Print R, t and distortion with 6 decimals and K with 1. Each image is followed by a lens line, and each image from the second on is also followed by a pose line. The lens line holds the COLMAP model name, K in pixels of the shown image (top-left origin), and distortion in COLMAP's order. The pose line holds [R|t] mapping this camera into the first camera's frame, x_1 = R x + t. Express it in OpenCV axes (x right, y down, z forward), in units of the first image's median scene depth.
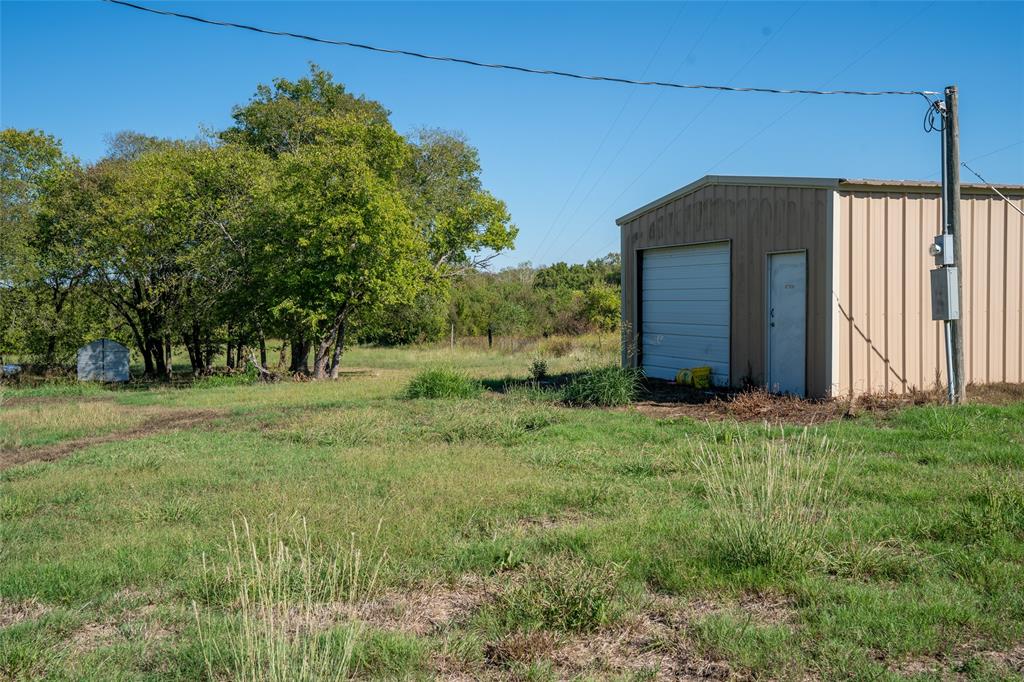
lens RADIAL K [[974.9, 0, 514.2], [0, 974.9, 334.1], [0, 0, 1]] dist [0.098932, 0.000000]
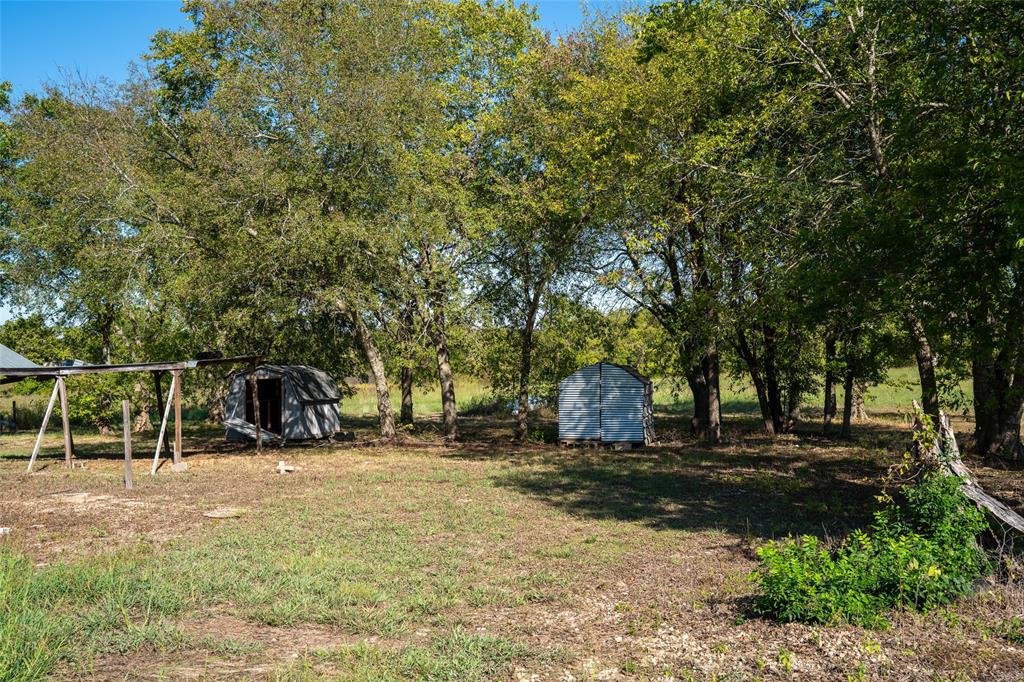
lens RADIAL K [[974.9, 0, 516.9], [0, 974.9, 339.4], [0, 0, 1]] dist [0.098932, 0.000000]
pose [[0.834022, -0.000232, -0.551730, -0.204894], [-0.010709, 0.999805, -0.016610, 0.002345], [0.551627, 0.019761, 0.833857, 0.692390]]
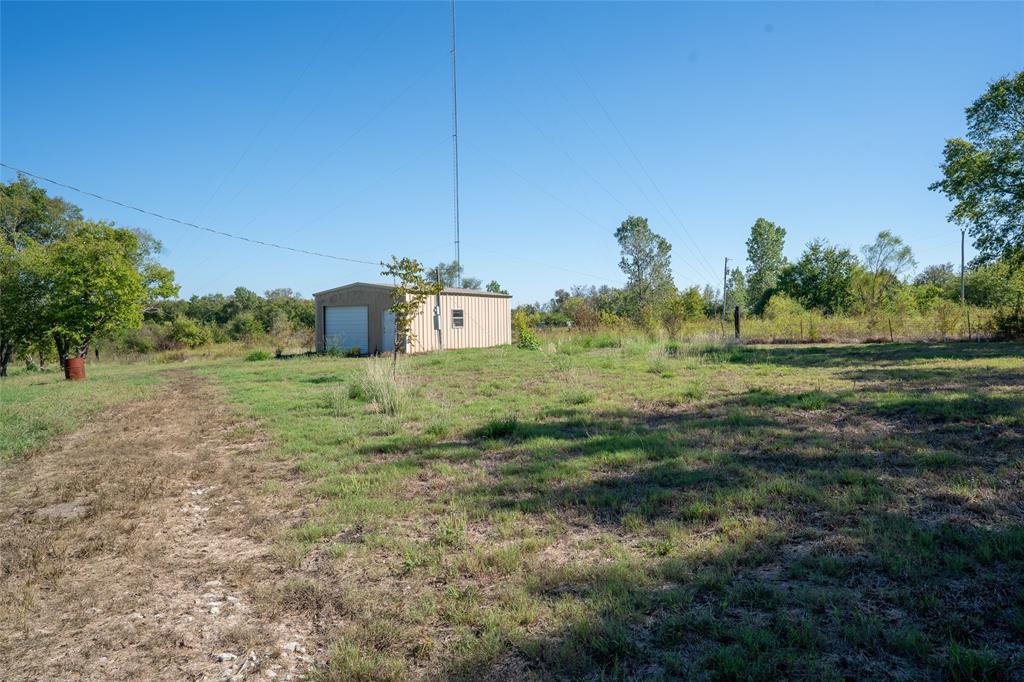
lens RADIAL K [[681.3, 0, 515.4], [0, 681.3, 340.3], [0, 0, 1]] dist [0.000860, 0.021750]
pose [[0.808308, -0.009867, 0.588677, -0.266402], [0.021364, 0.999693, -0.012580, 0.020557], [-0.588372, 0.022745, 0.808271, -0.393940]]
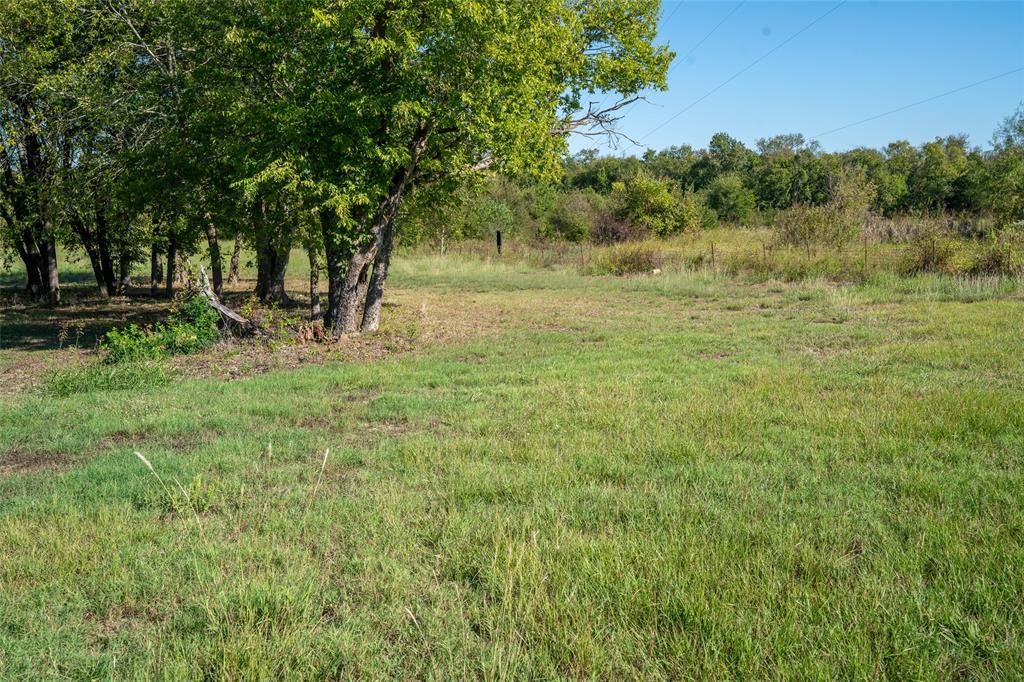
lens RADIAL K [[974.9, 0, 512.0], [0, 974.9, 333.1], [0, 0, 1]] dist [0.098932, 0.000000]
pose [[0.997961, 0.009465, 0.063124, -0.140967], [-0.015581, 0.995151, 0.097120, -0.000744], [-0.061898, -0.097905, 0.993269, 0.493469]]
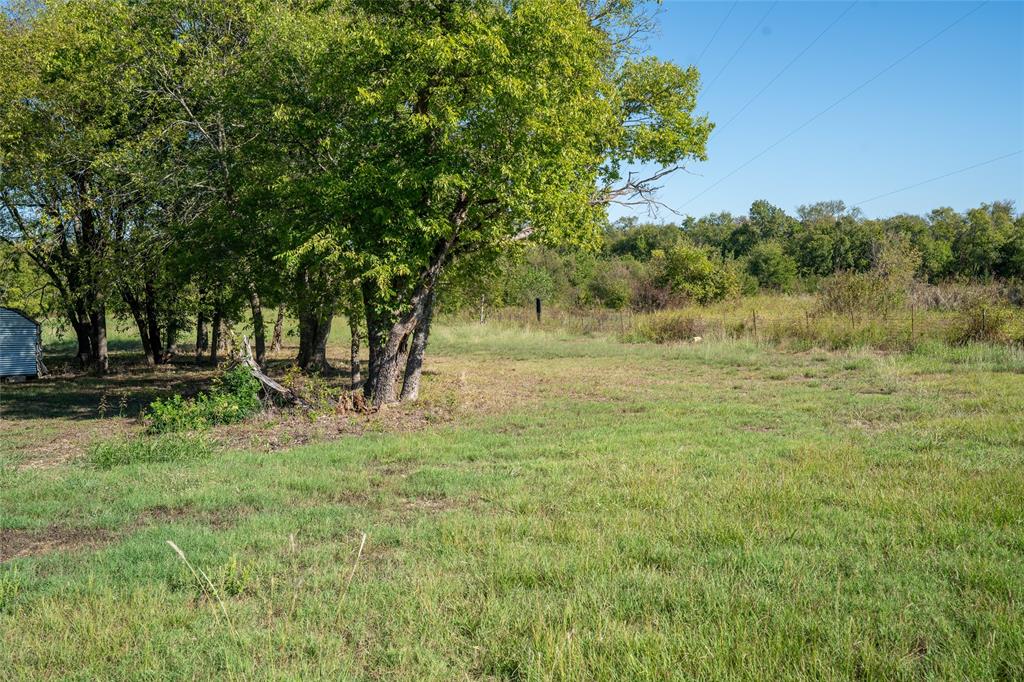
lens RADIAL K [[974.9, 0, 510.7], [0, 974.9, 338.1], [0, 0, 1]] dist [0.098932, 0.000000]
pose [[0.999685, 0.013704, 0.021006, -0.141010], [-0.014445, 0.999264, 0.035539, -0.002316], [-0.020503, -0.035831, 0.999147, 0.496195]]
